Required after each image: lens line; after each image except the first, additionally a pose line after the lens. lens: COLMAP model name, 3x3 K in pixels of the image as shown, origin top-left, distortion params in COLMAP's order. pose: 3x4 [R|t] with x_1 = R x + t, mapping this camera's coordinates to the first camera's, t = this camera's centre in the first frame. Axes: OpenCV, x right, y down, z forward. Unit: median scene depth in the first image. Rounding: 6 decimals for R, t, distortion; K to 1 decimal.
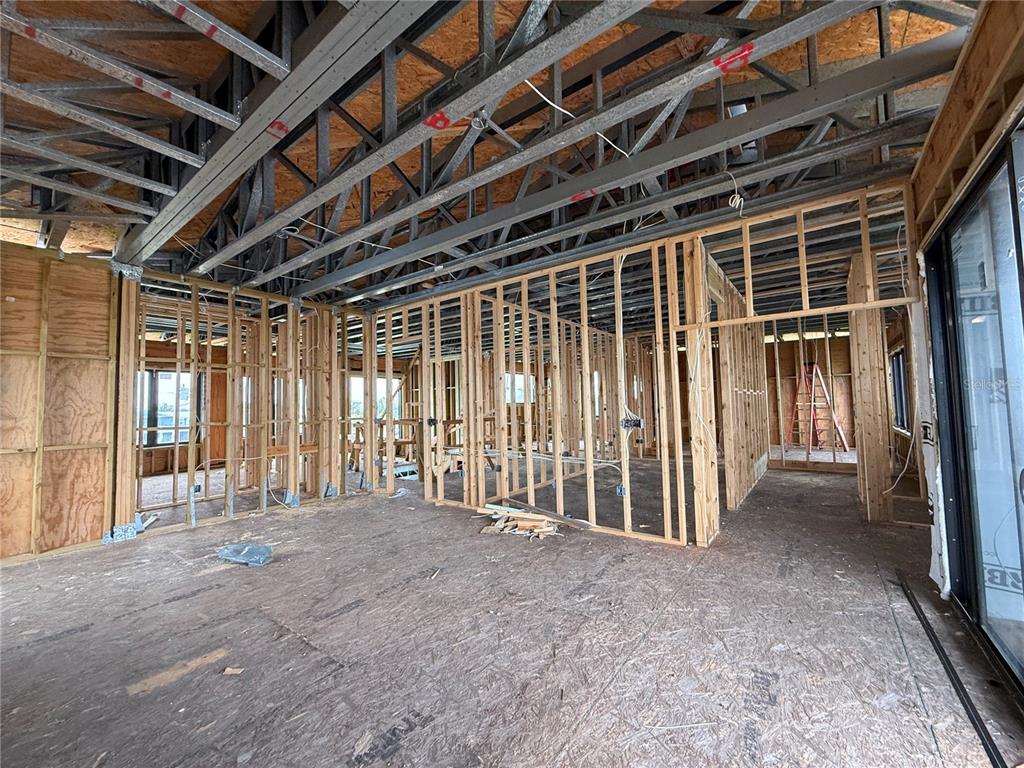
lens RADIAL K [[410.9, 0, 511.7], [0, 410.9, 384.1], [0, 0, 1]] dist [-0.000541, -0.000200]
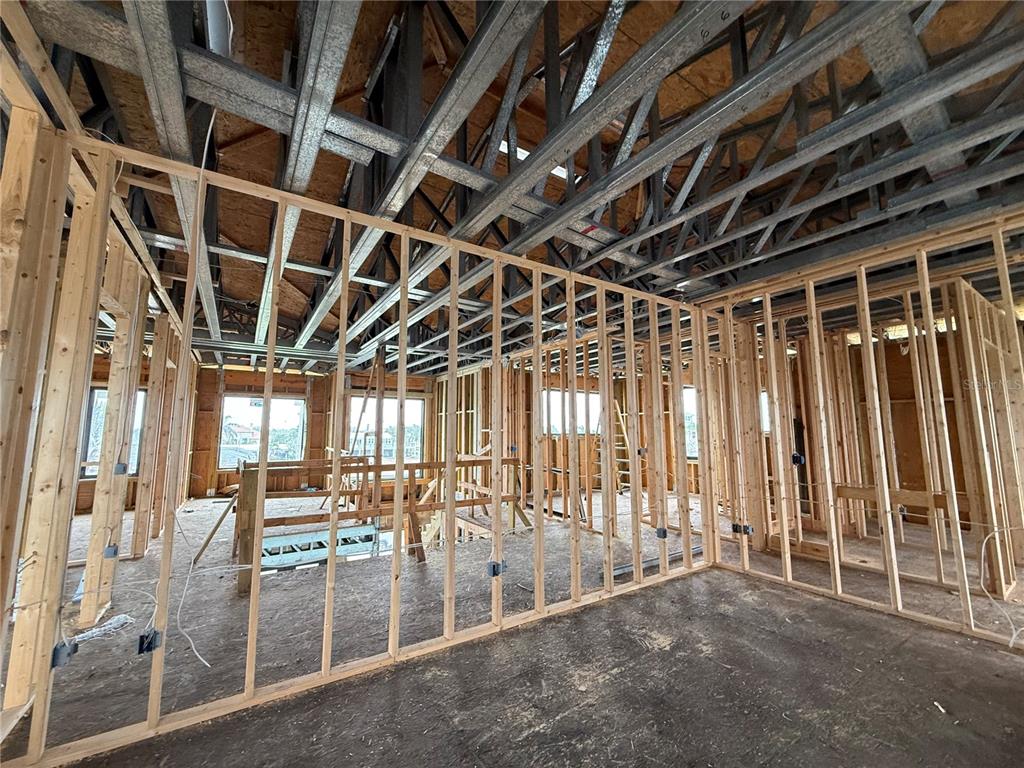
lens RADIAL K [[410.9, 0, 503.7], [0, 410.9, 384.2], [0, 0, 1]] dist [-0.000541, -0.000200]
pose [[0.939313, -0.018937, -0.342538, 0.153526], [-0.003123, 0.997962, -0.063736, 0.008031], [0.343047, 0.060938, 0.937339, 0.344295]]
